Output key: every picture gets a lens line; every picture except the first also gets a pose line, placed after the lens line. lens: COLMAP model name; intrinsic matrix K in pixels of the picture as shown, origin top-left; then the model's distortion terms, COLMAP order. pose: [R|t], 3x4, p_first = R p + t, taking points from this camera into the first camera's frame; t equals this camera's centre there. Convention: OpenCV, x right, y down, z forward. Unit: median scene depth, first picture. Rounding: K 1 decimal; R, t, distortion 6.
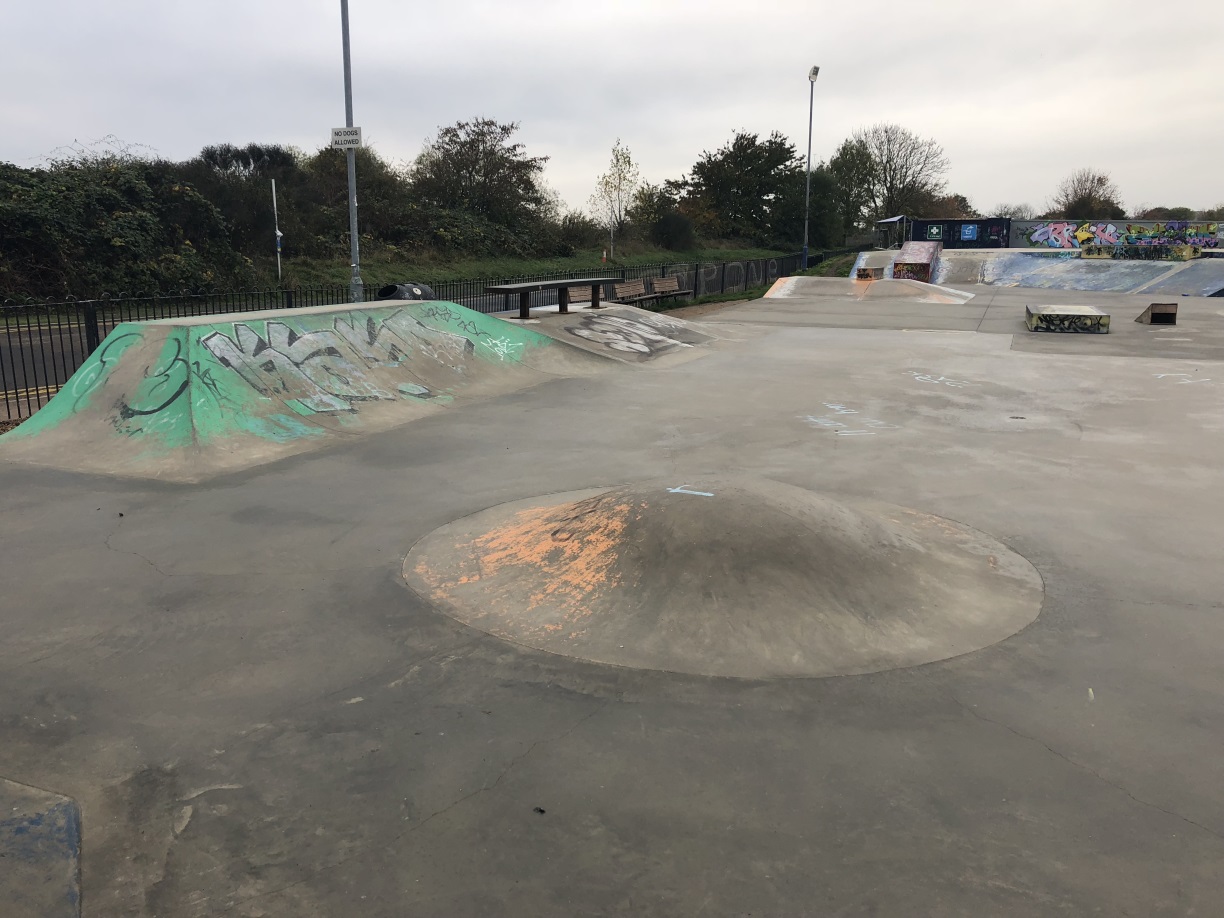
lens RADIAL K [[997.6, 0, 610.1], [0, 997.6, 455.0], [0, 0, 1]] dist [0.036169, -0.031982]
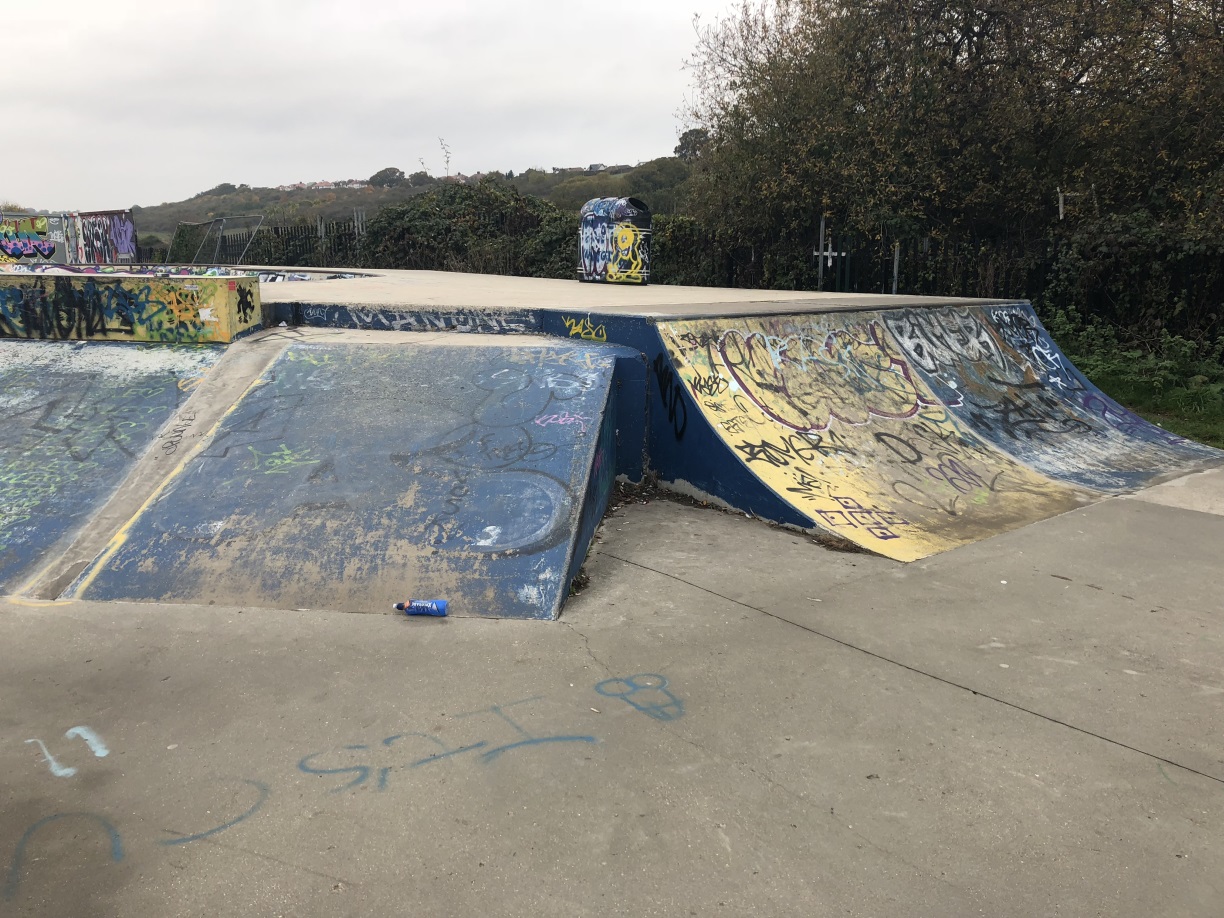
lens RADIAL K [[997.6, 0, 609.9], [0, 997.6, 454.9], [0, 0, 1]] dist [0.036169, -0.031982]
pose [[0.474815, -0.175221, 0.862466, 0.236953], [0.176301, 0.979053, 0.101848, -0.101696], [-0.862246, 0.103695, 0.495761, 0.468217]]
